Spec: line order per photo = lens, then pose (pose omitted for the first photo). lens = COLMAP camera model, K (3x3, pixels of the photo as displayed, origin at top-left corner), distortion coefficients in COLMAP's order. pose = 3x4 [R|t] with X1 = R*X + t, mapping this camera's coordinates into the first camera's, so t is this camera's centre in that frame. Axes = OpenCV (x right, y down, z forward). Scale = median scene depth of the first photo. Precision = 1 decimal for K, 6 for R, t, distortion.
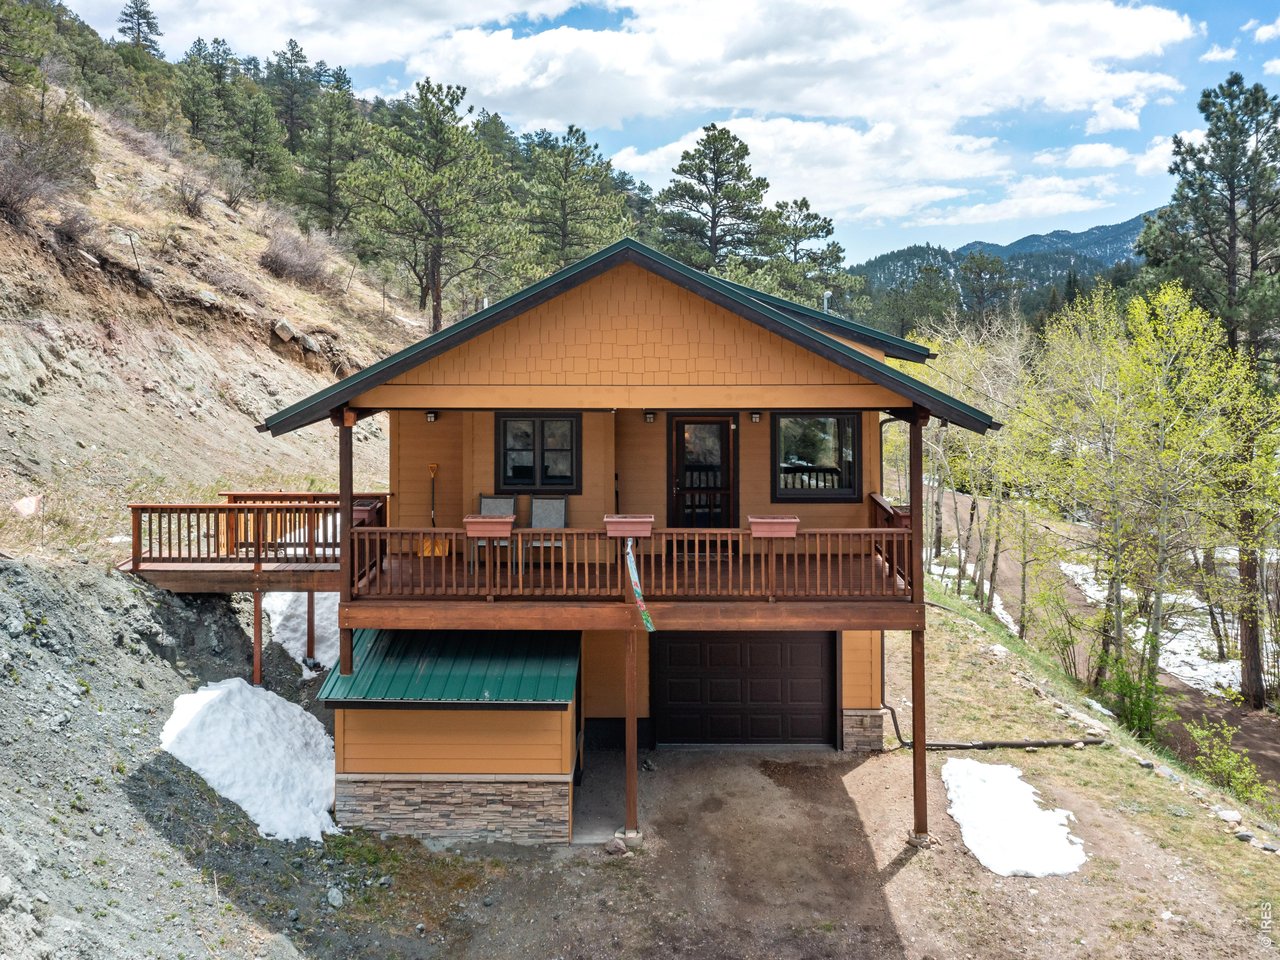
lens RADIAL K [[1179.9, 0, 639.8], [0, 1179.9, 305.5], [0, 0, 1]] dist [-0.003782, -0.004814]
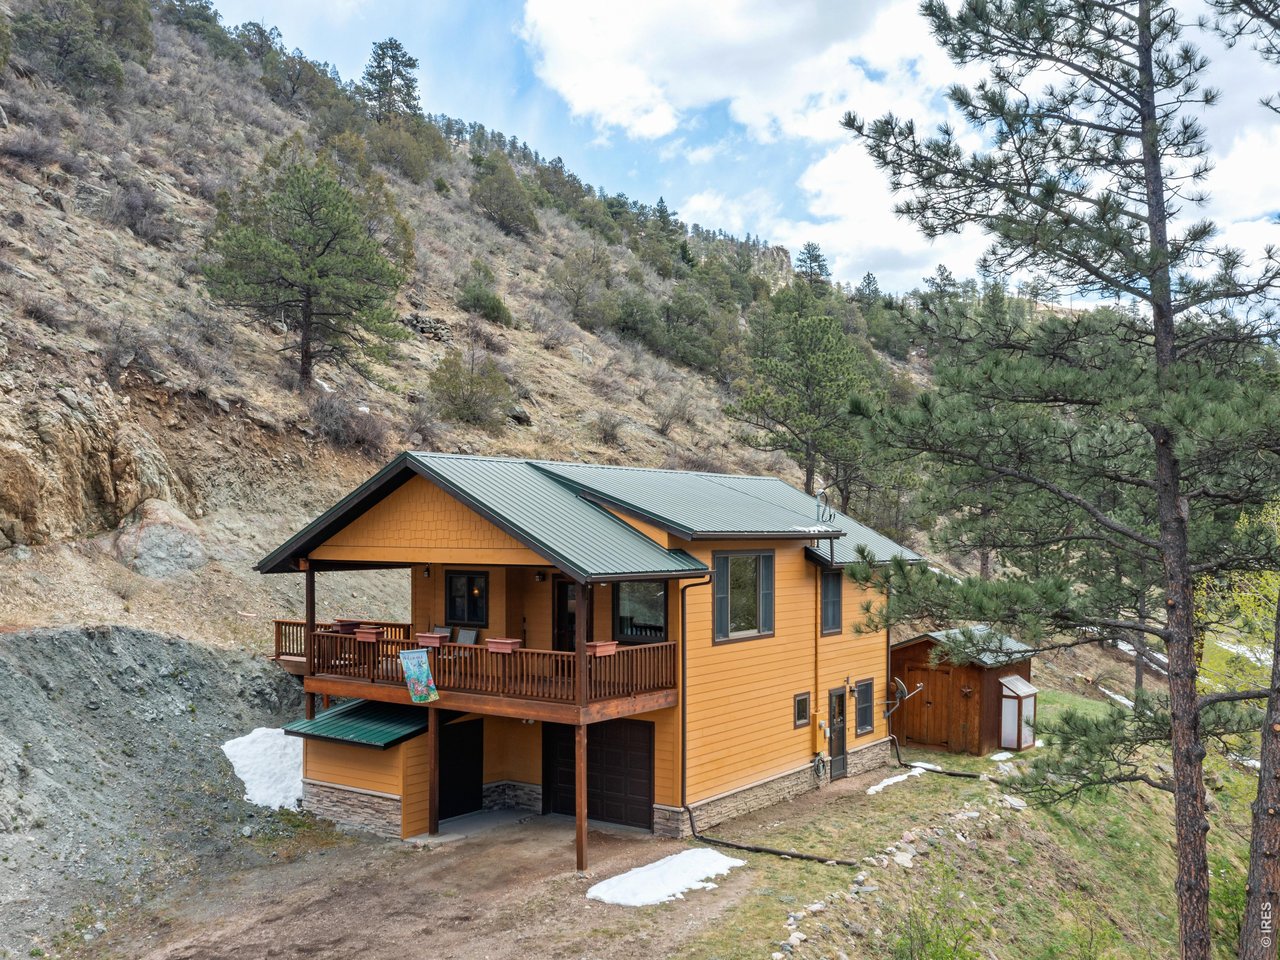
lens RADIAL K [[1185.5, 0, 642.5], [0, 1185.5, 524.6], [0, 0, 1]] dist [-0.000993, -0.000541]
pose [[0.827683, -0.000802, -0.561196, 1.091382], [0.000759, 1.000000, -0.000310, 0.037853], [0.561196, -0.000169, 0.827683, -0.124821]]
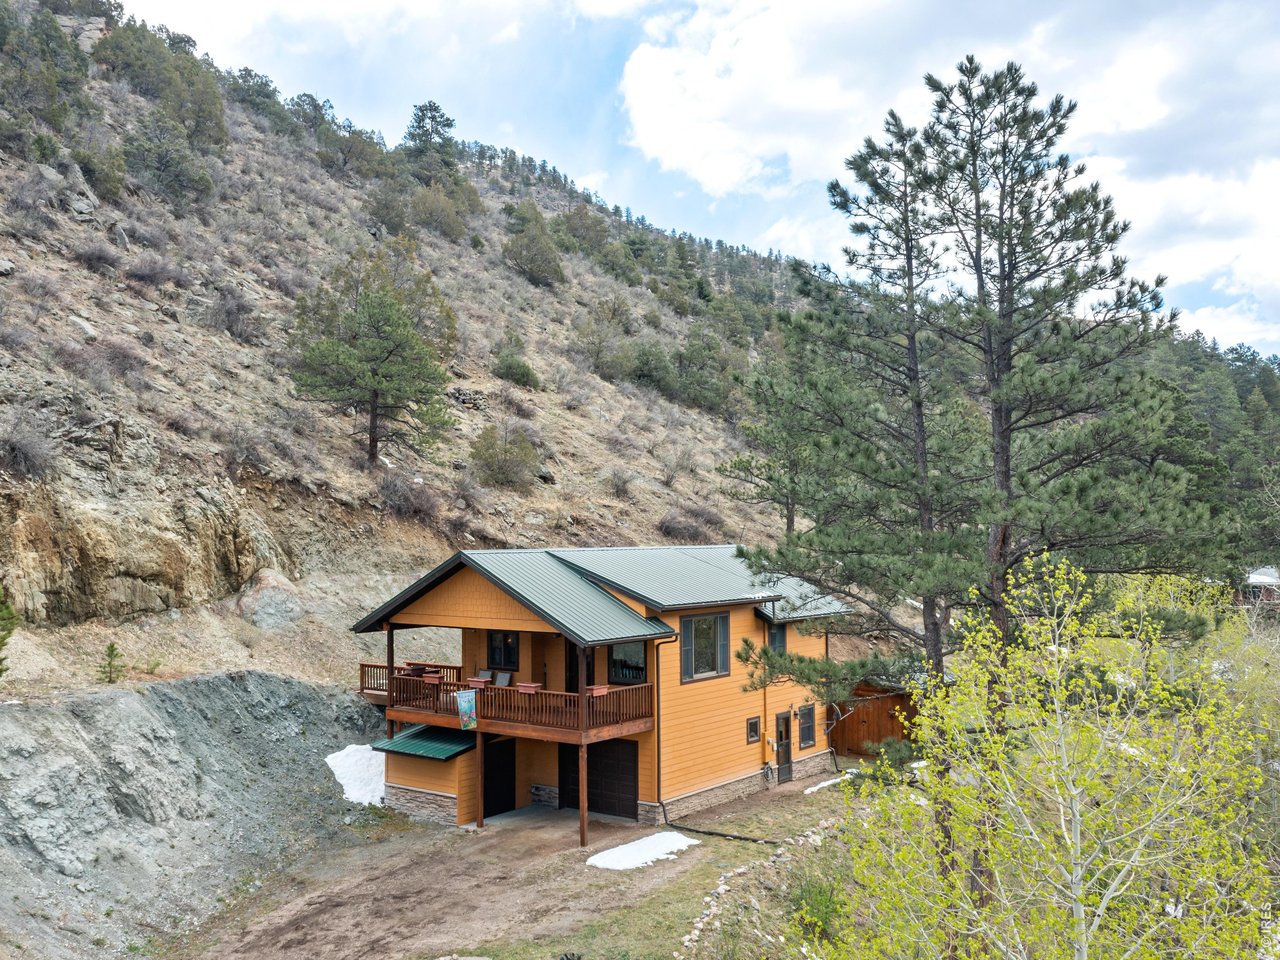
lens RADIAL K [[1171.1, 0, 640.0], [0, 1171.1, 480.0], [0, 0, 1]] dist [-0.001452, 0.000756]
pose [[0.811619, -0.031542, -0.583335, 1.505960], [0.008647, 0.999081, -0.041991, -0.093063], [0.584123, 0.029037, 0.811146, -0.585145]]
